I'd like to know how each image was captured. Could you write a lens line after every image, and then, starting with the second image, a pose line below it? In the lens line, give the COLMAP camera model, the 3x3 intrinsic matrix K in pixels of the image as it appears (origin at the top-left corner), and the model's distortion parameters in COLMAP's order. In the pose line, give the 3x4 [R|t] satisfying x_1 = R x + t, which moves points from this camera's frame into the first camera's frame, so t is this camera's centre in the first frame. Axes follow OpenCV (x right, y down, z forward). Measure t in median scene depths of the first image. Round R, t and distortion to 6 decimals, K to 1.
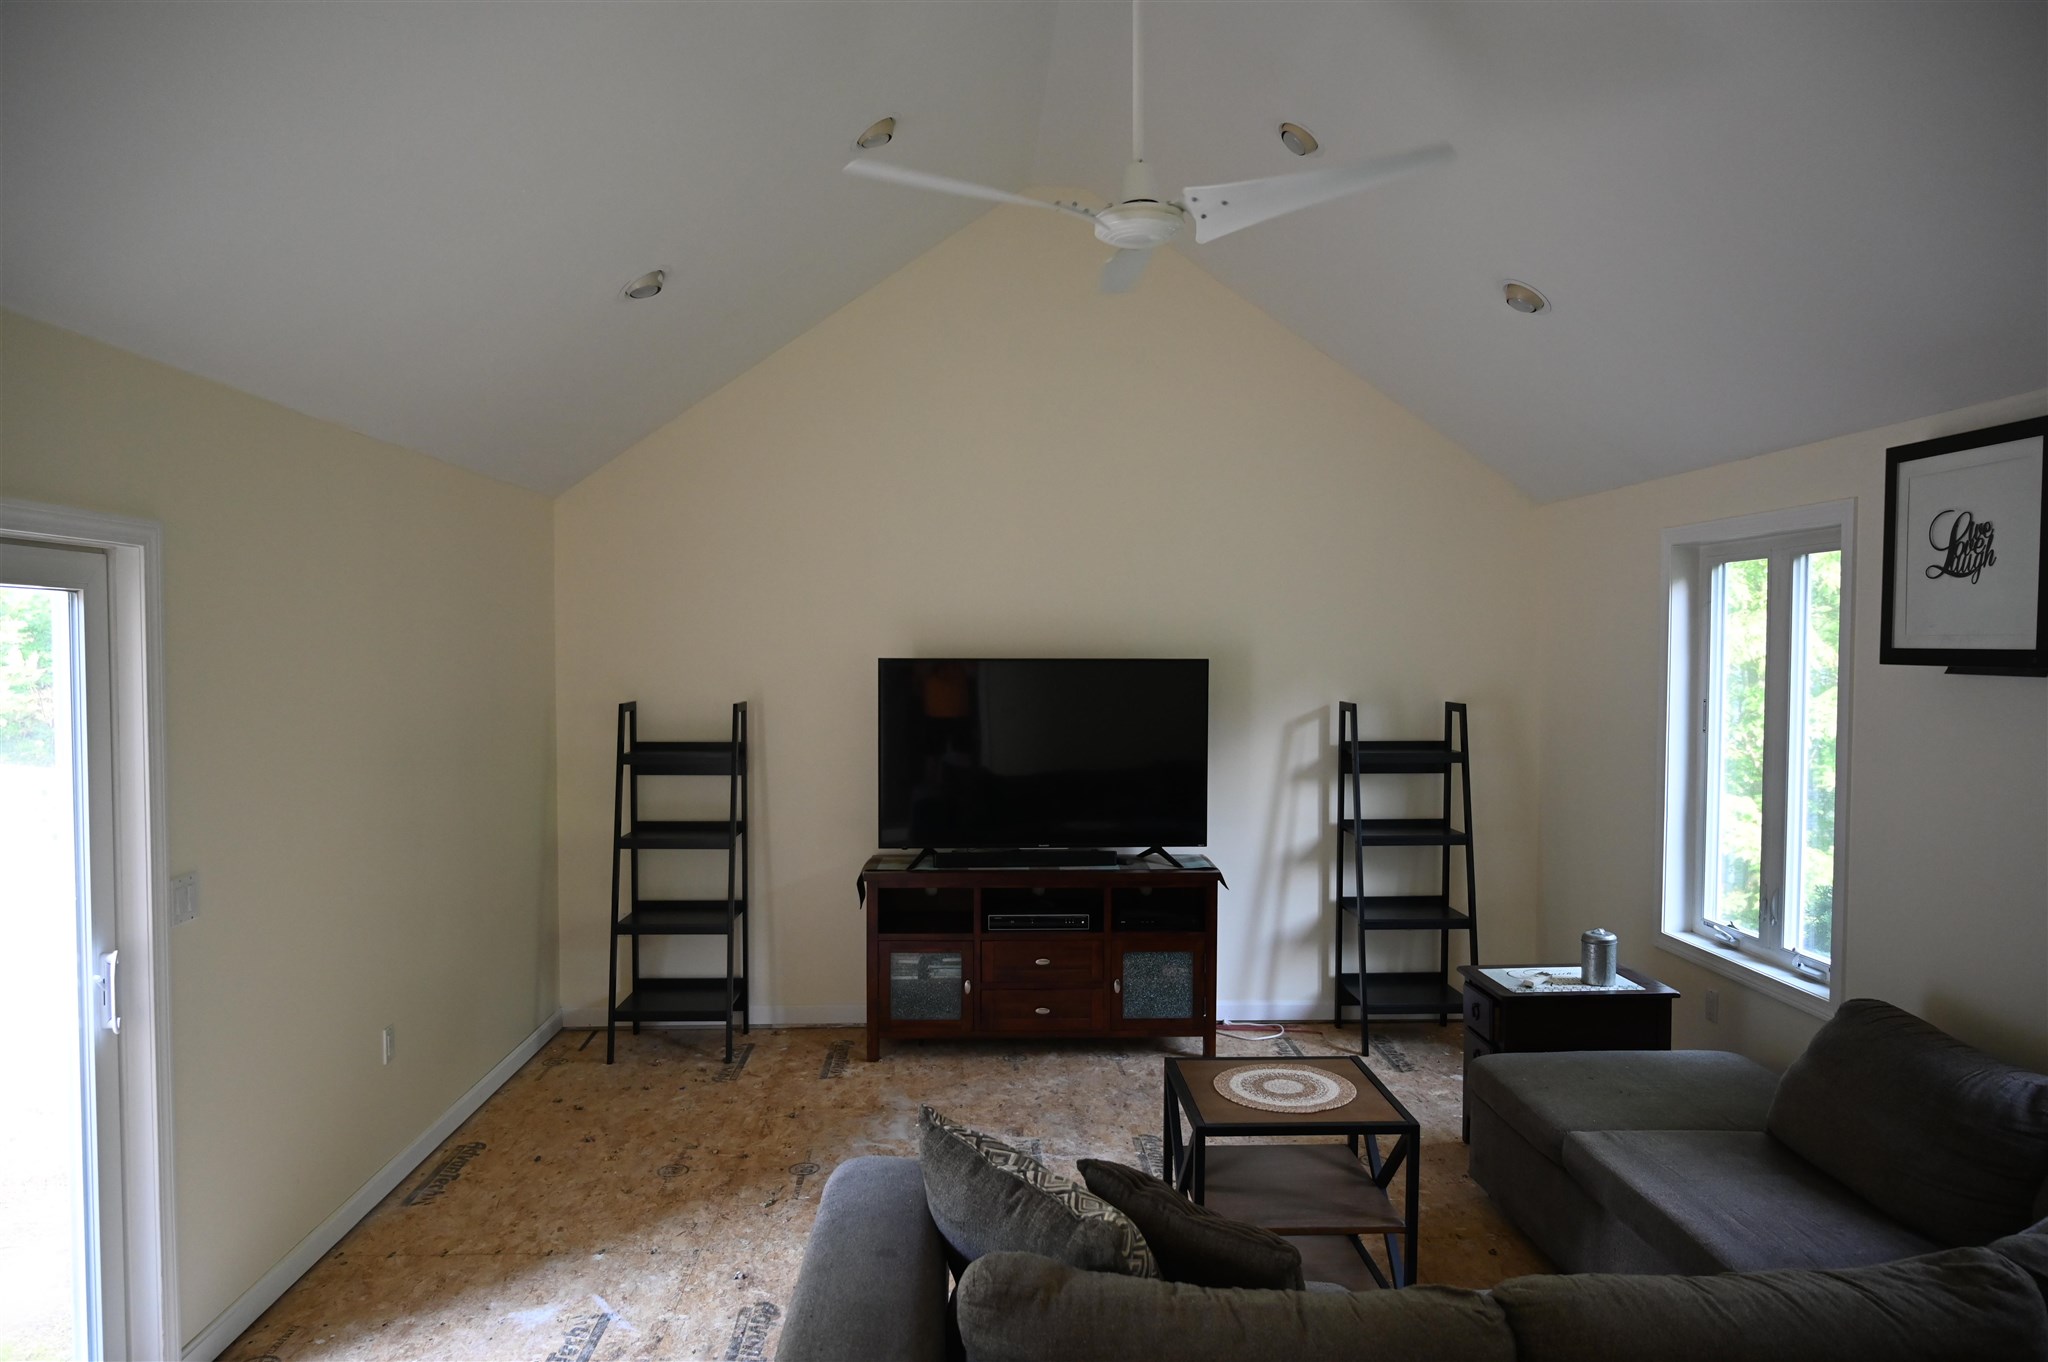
lens RADIAL K [[1356.2, 0, 1016.6], [0, 1356.2, 690.0], [0, 0, 1]] dist [-0.015754, 0.007147]
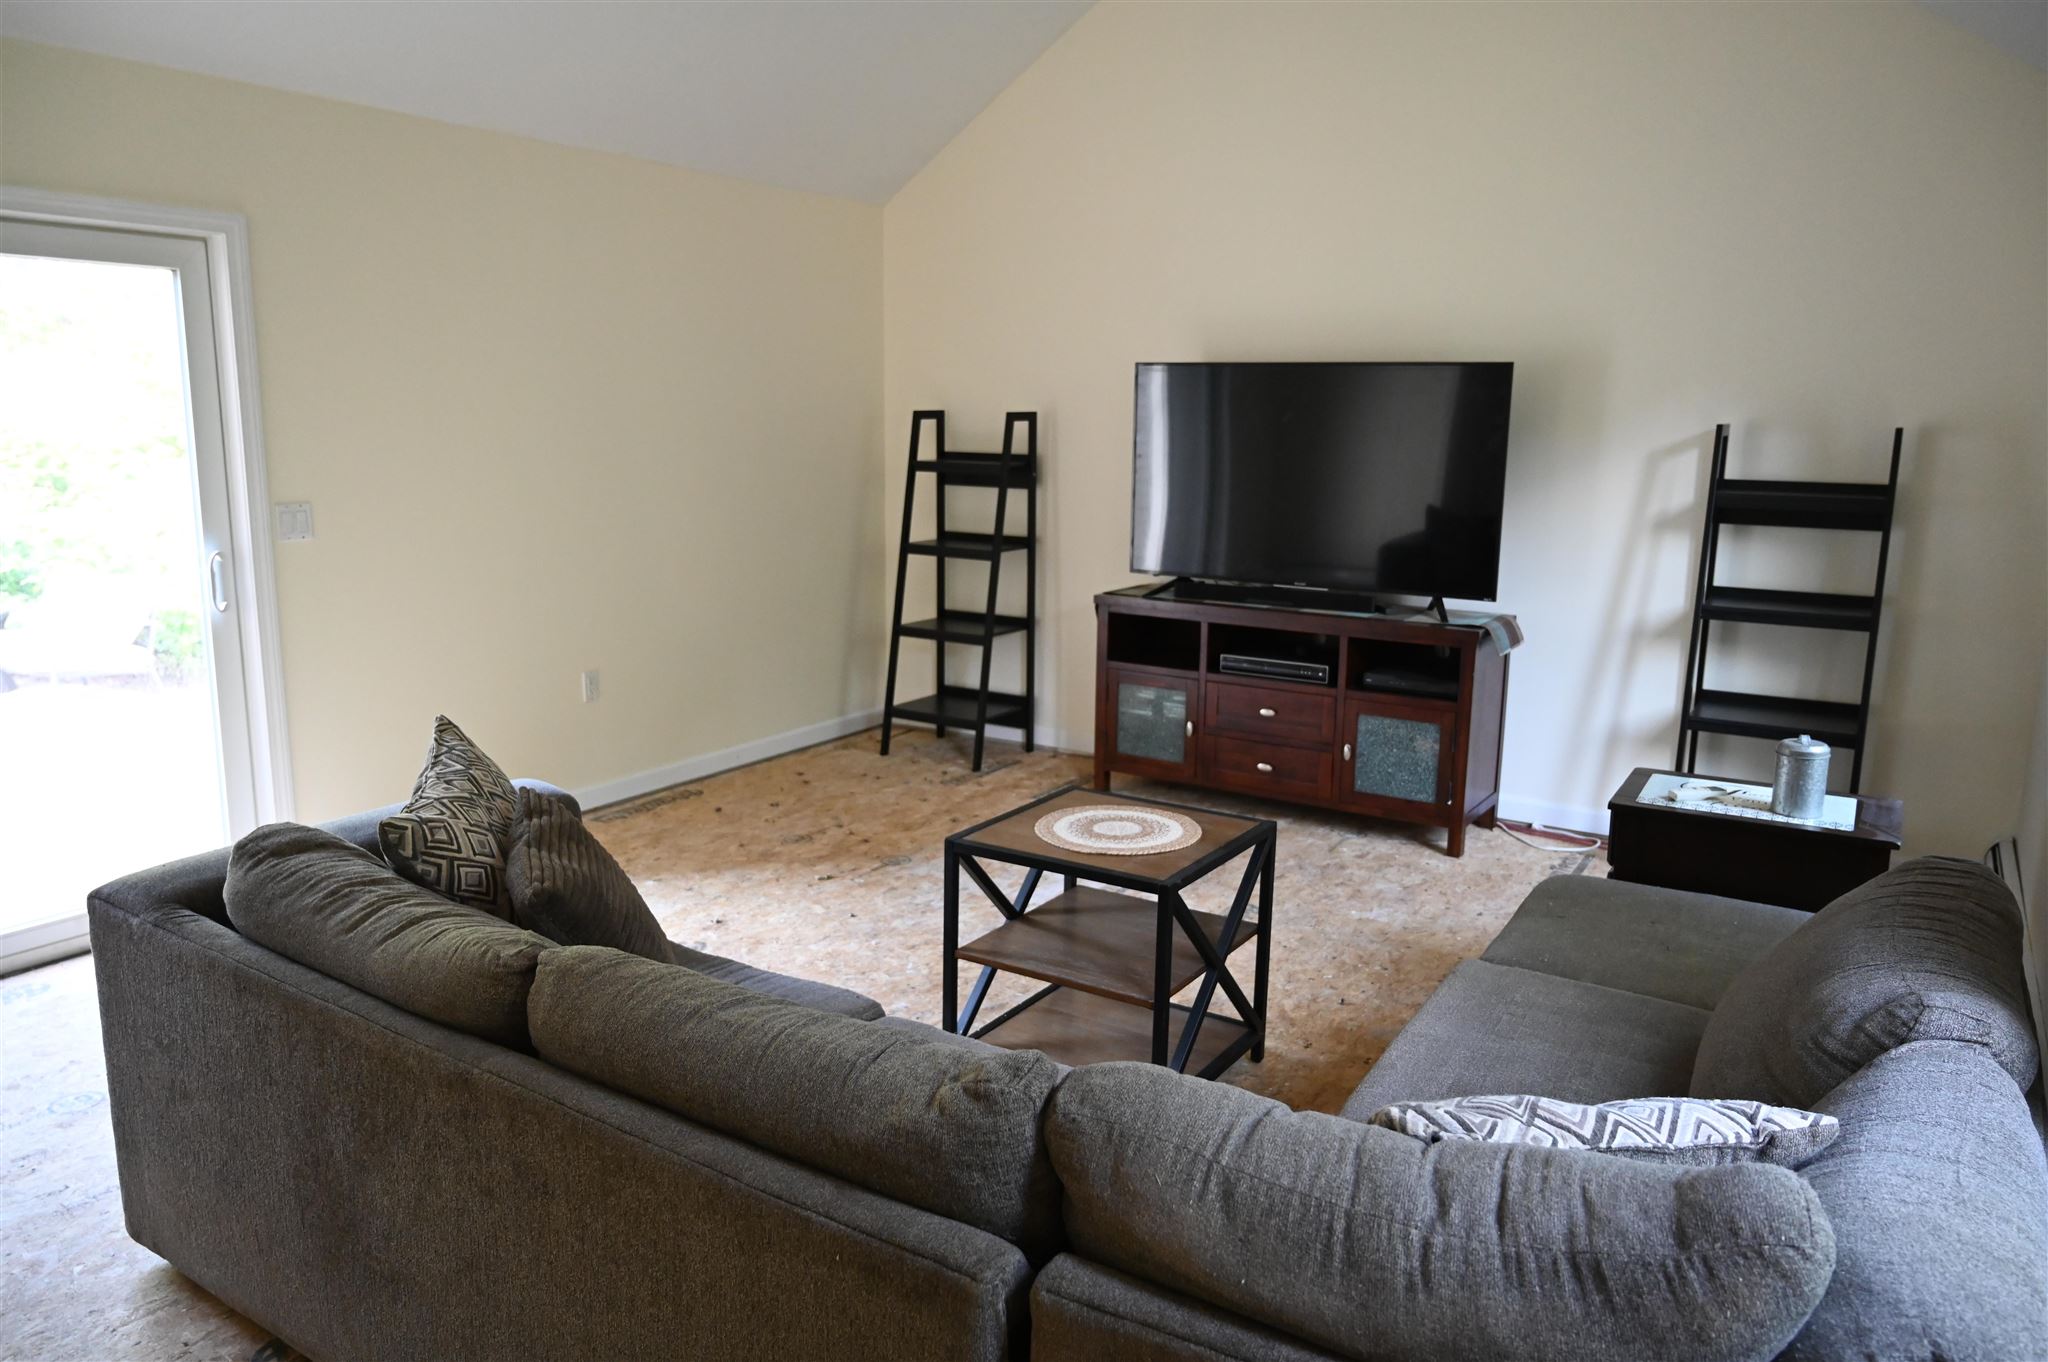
lens RADIAL K [[1468.6, 0, 1013.1], [0, 1468.6, 688.2], [0, 0, 1]] dist [-0.001861, -0.000091]
pose [[0.824550, 0.119353, -0.553057, 0.407140], [-0.031802, 0.985728, 0.165313, 0.032422], [0.564895, -0.118720, 0.816578, 0.129845]]
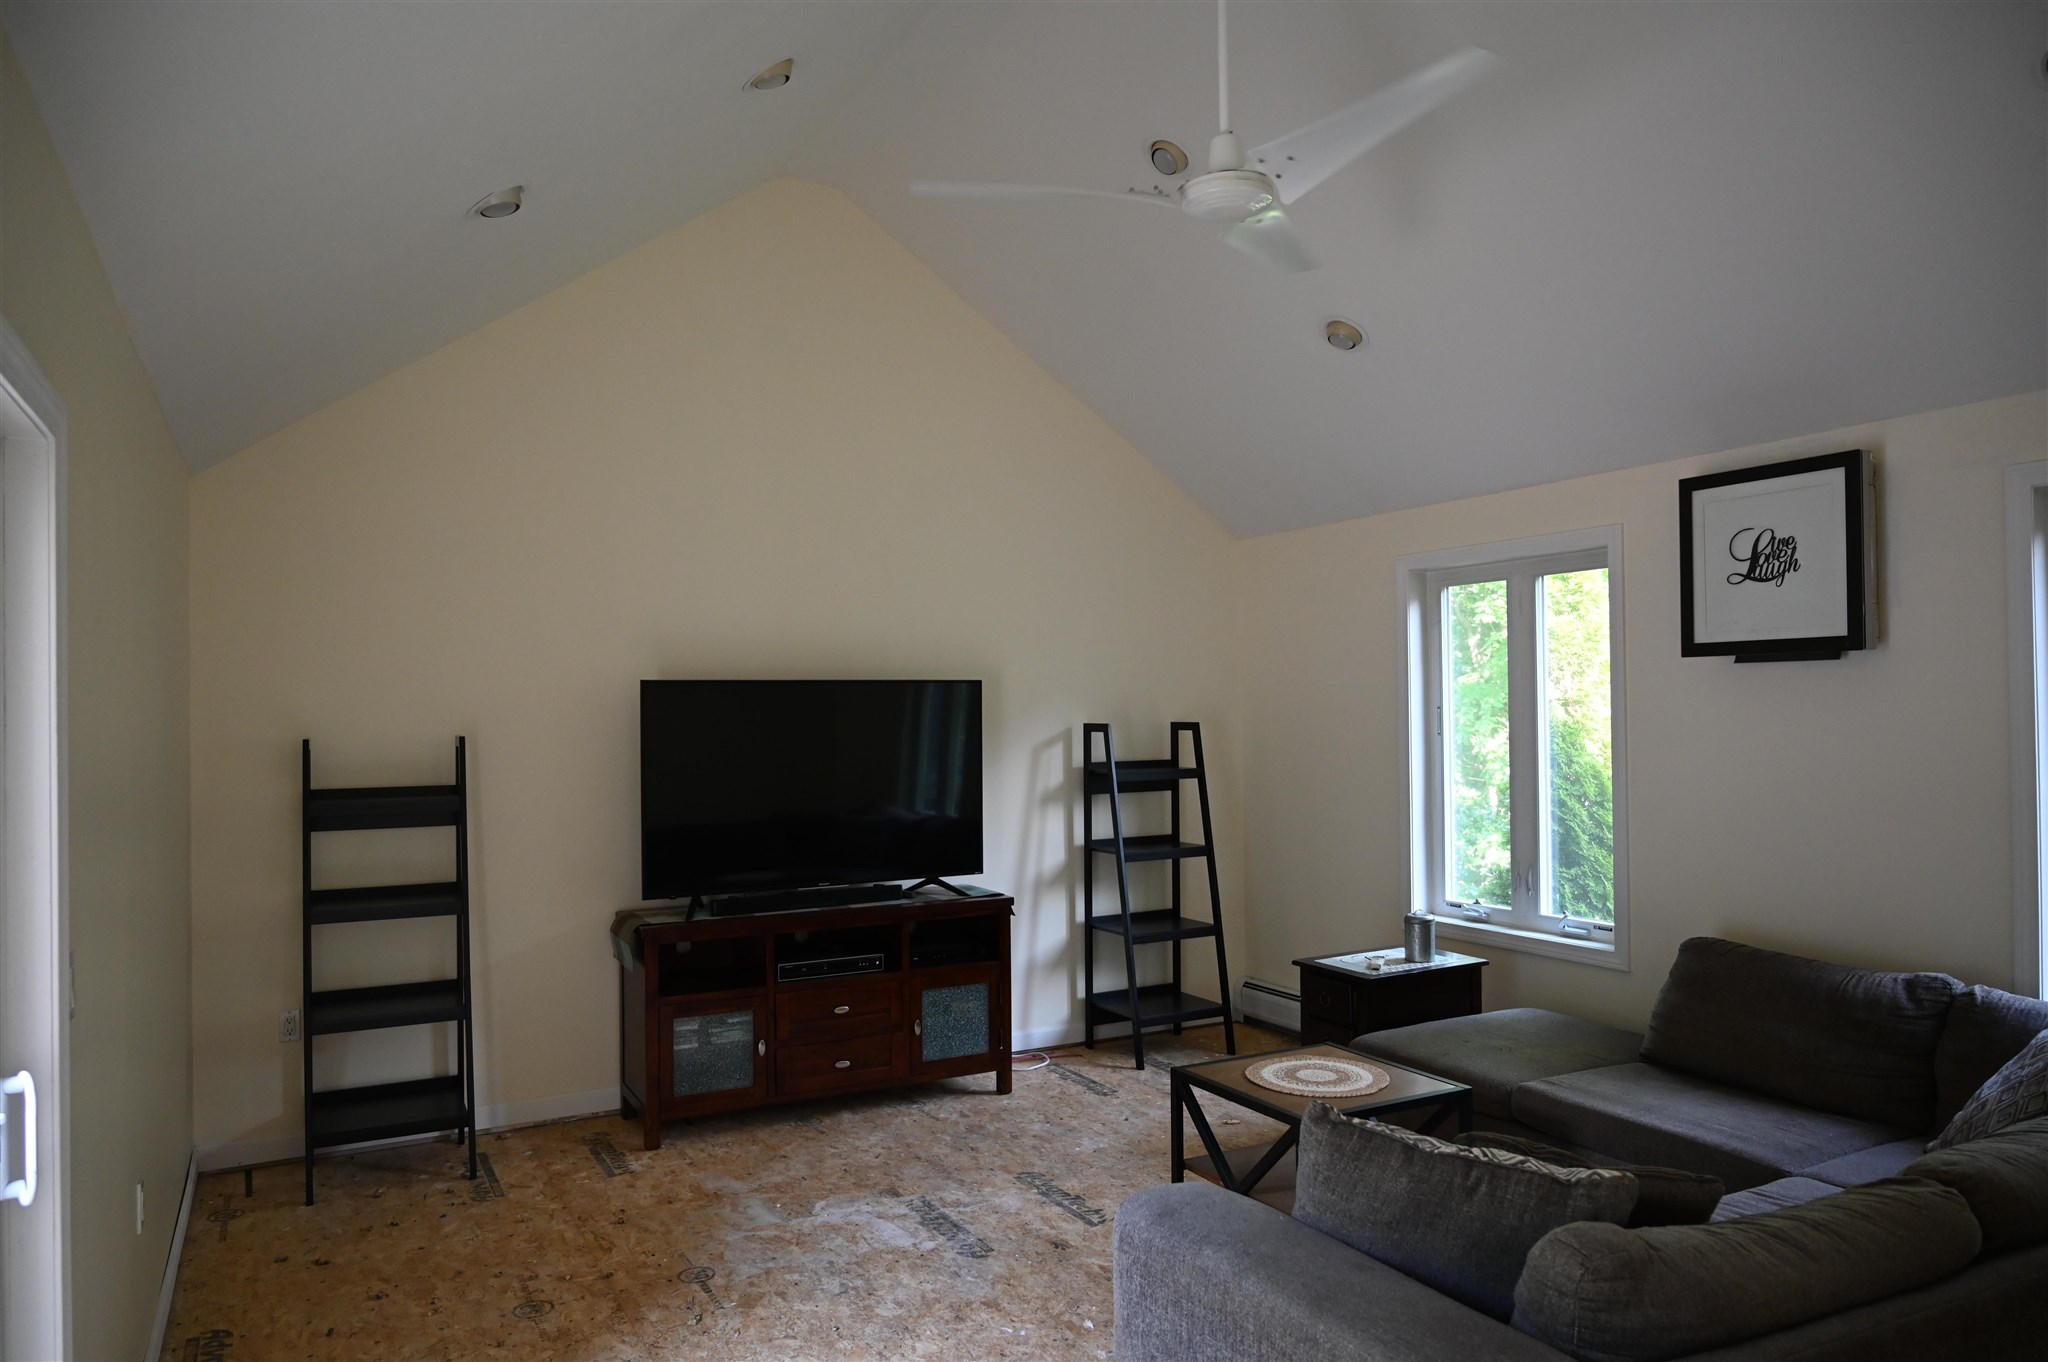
lens RADIAL K [[1356.2, 0, 1019.0], [0, 1356.2, 691.3], [0, 0, 1]] dist [-0.015754, 0.007147]
pose [[0.898069, -0.007496, 0.439791, -0.272477], [0.030141, 0.998553, -0.044529, 0.030380], [-0.438821, 0.053246, 0.896996, 0.117254]]
